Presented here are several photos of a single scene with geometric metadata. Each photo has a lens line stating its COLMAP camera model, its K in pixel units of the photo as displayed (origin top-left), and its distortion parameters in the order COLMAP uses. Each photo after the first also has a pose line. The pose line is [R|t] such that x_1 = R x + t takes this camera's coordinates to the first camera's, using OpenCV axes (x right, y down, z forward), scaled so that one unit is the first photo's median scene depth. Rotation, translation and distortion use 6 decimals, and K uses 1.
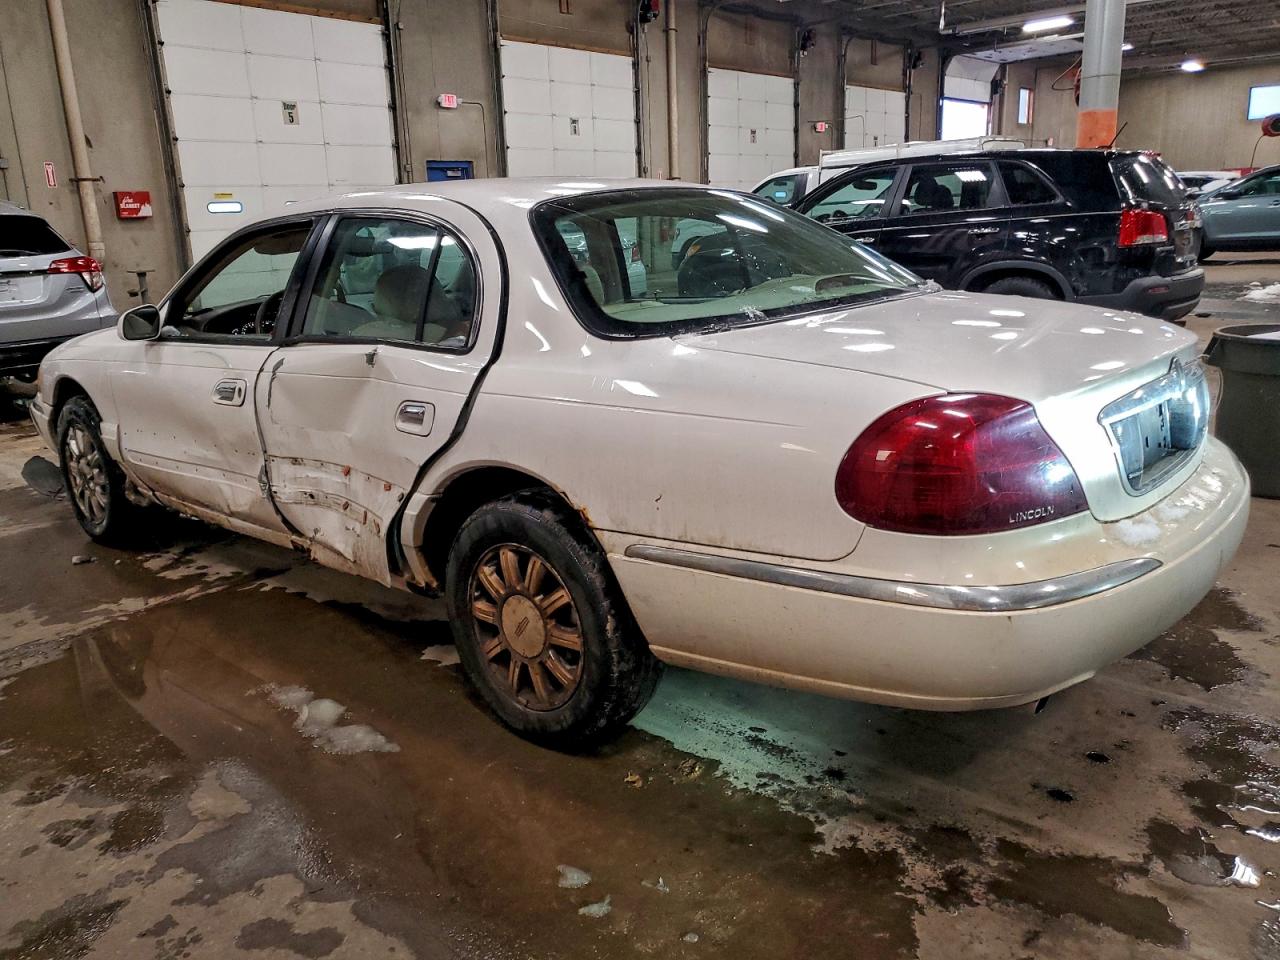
lens RADIAL K [[974.2, 0, 640.2], [0, 974.2, 473.9], [0, 0, 1]] dist [-0.037538, -0.001122]
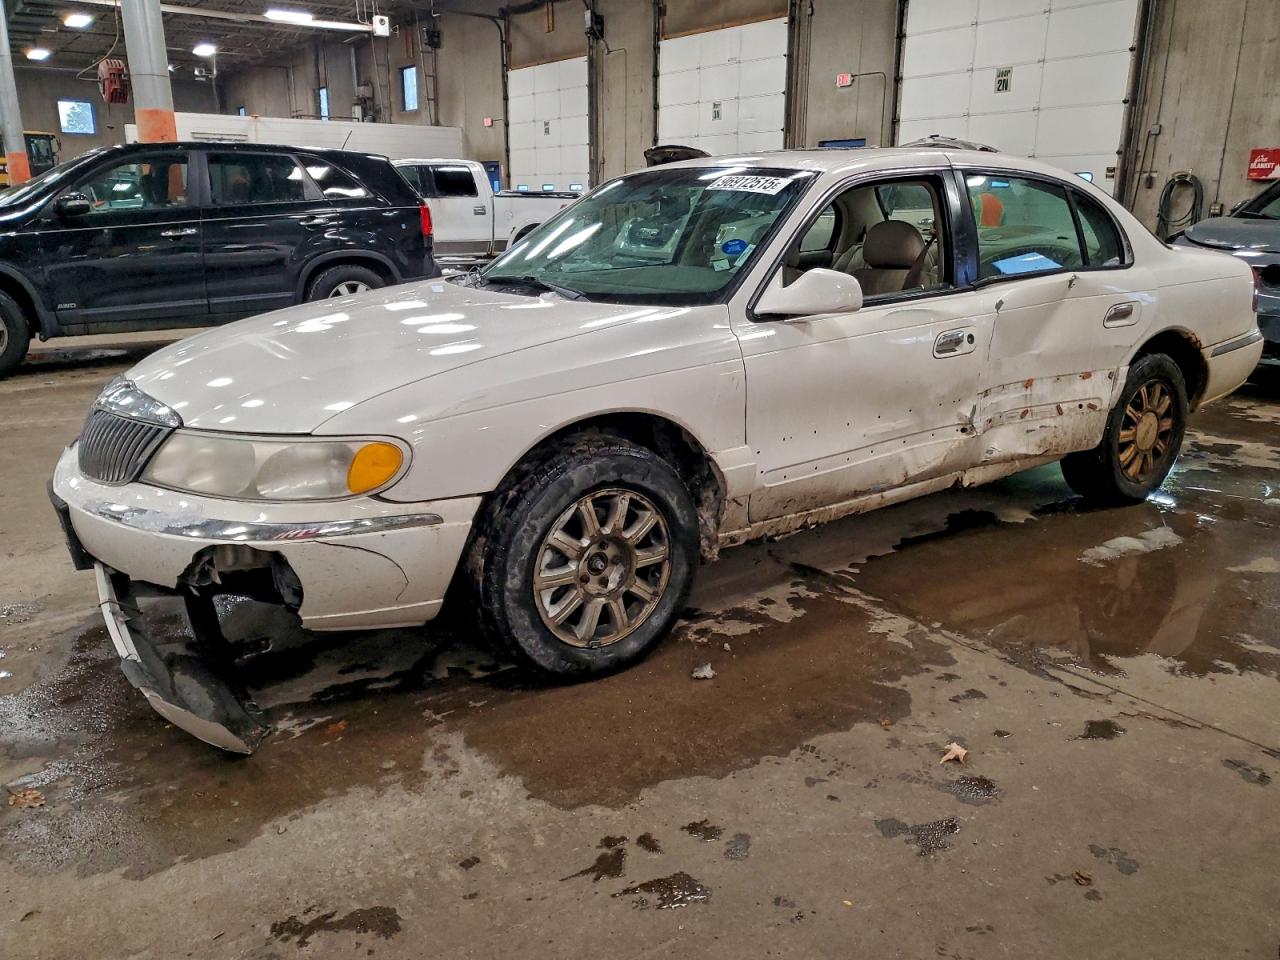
lens RADIAL K [[974.2, 0, 645.6], [0, 974.2, 479.7], [0, 0, 1]] dist [-0.037538, -0.001122]
pose [[0.270322, -0.245564, 0.930927, -1.332623], [0.243131, 0.952997, 0.180785, -0.187904], [-0.931565, 0.177467, 0.317320, 0.904341]]
